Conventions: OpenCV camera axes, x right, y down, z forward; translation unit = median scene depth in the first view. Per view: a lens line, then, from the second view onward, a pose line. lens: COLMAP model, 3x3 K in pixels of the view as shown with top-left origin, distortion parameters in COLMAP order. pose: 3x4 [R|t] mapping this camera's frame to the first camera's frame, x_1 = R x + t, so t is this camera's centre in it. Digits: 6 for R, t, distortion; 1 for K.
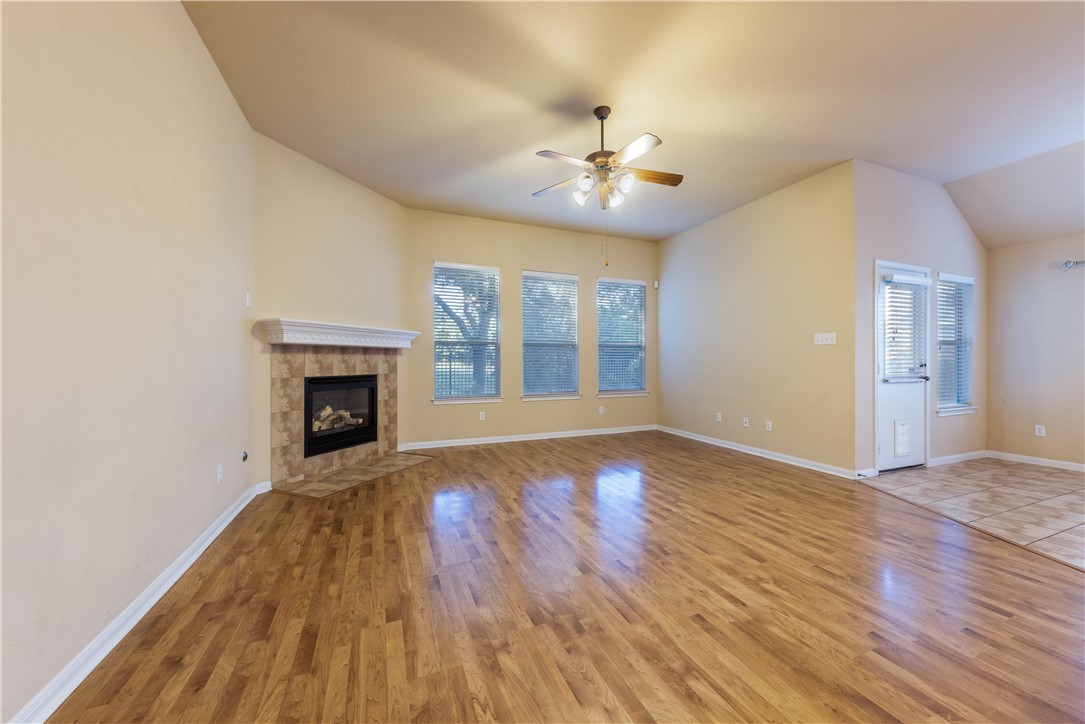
lens RADIAL K [[394.8, 0, 539.7], [0, 394.8, 361.1], [0, 0, 1]] dist [0.007781, -0.001853]
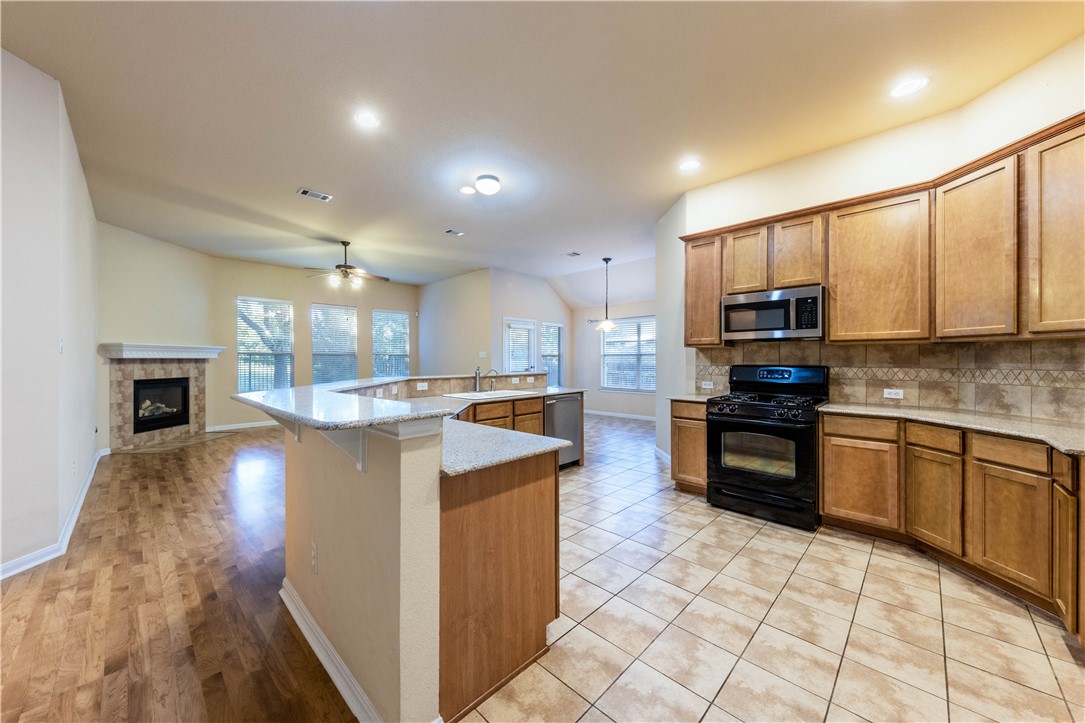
lens RADIAL K [[394.8, 0, 543.9], [0, 394.8, 359.5], [0, 0, 1]] dist [0.007781, -0.001853]
pose [[0.913913, -0.002322, 0.405905, 0.220563], [0.002855, 0.999996, -0.000707, -0.032020], [-0.405901, 0.001805, 0.913915, -1.033998]]
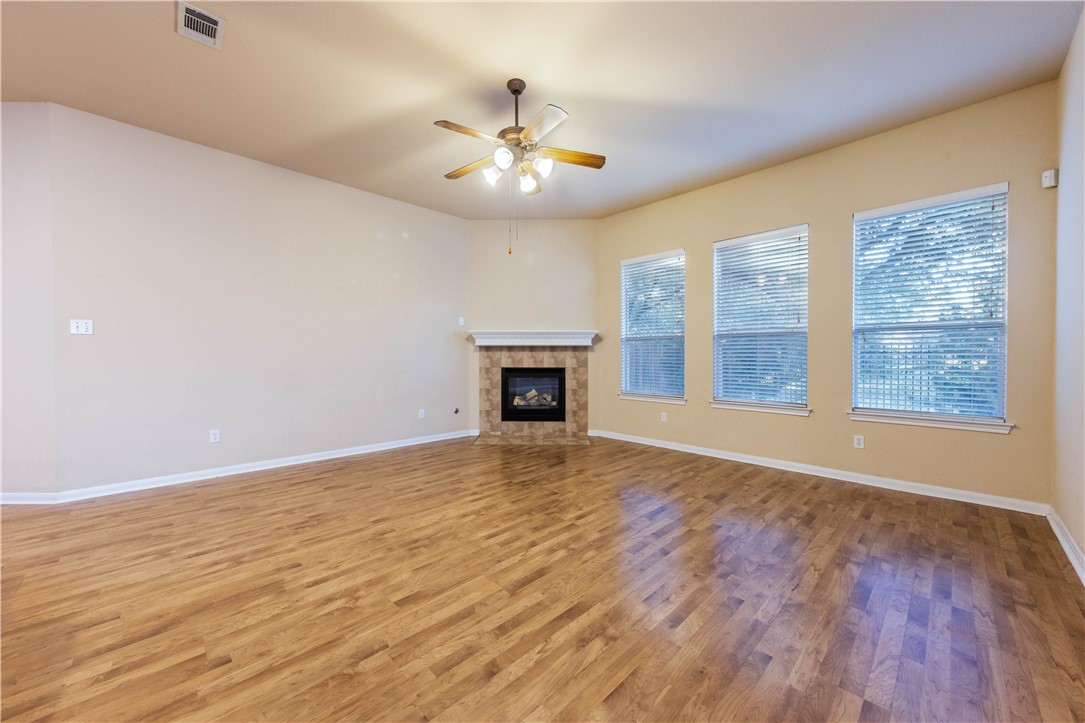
lens RADIAL K [[394.8, 0, 541.9], [0, 394.8, 358.8], [0, 0, 1]] dist [0.007781, -0.001853]
pose [[0.377958, 0.003030, -0.925818, 0.871485], [-0.002707, 0.999994, 0.002168, 0.005222], [0.925819, 0.001687, 0.377964, 0.596206]]
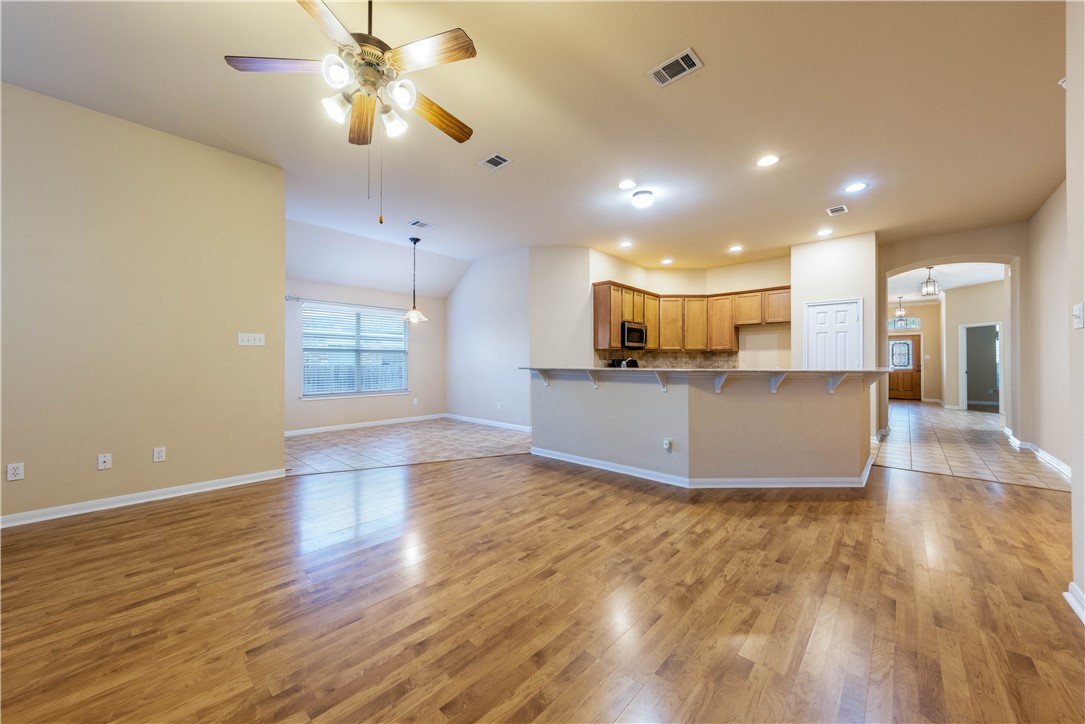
lens RADIAL K [[394.8, 0, 540.0], [0, 394.8, 364.7], [0, 0, 1]] dist [0.007781, -0.001853]
pose [[-0.422746, -0.010800, 0.906184, -0.468541], [-0.002390, 0.999939, 0.010803, -0.010684], [-0.906245, 0.002401, -0.422746, 0.859468]]
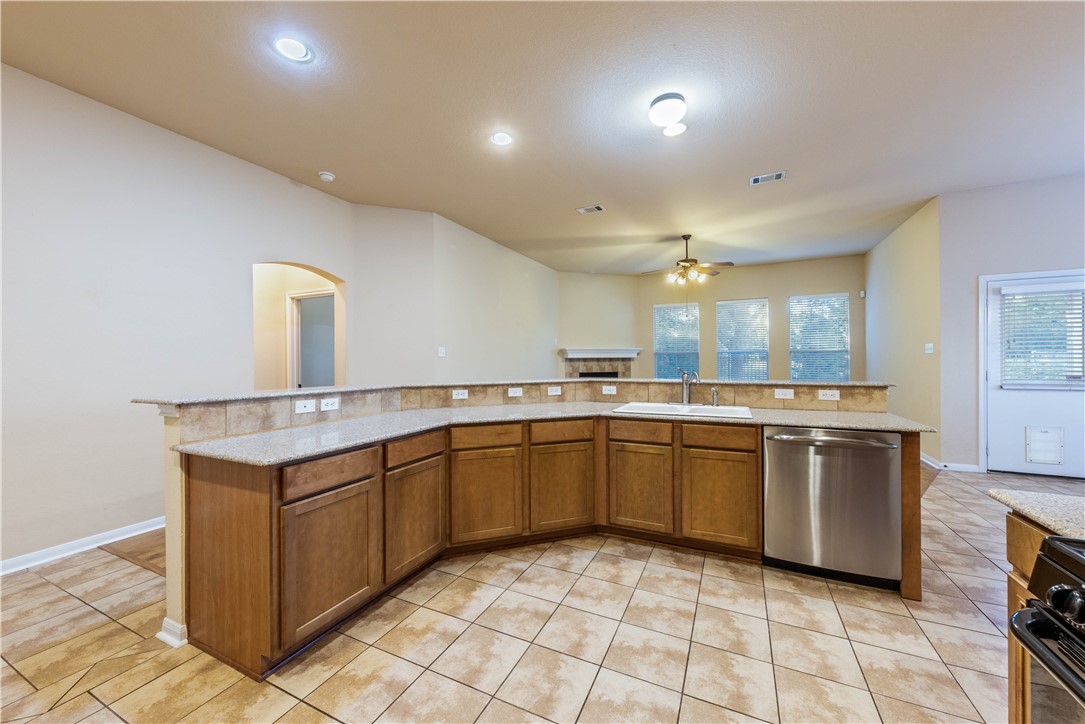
lens RADIAL K [[394.8, 0, 536.0], [0, 394.8, 360.0], [0, 0, 1]] dist [0.007781, -0.001853]
pose [[0.669667, -0.005345, -0.742642, 0.911361], [0.008475, 0.999964, 0.000445, -0.034393], [0.742613, -0.006592, 0.669688, -0.683210]]
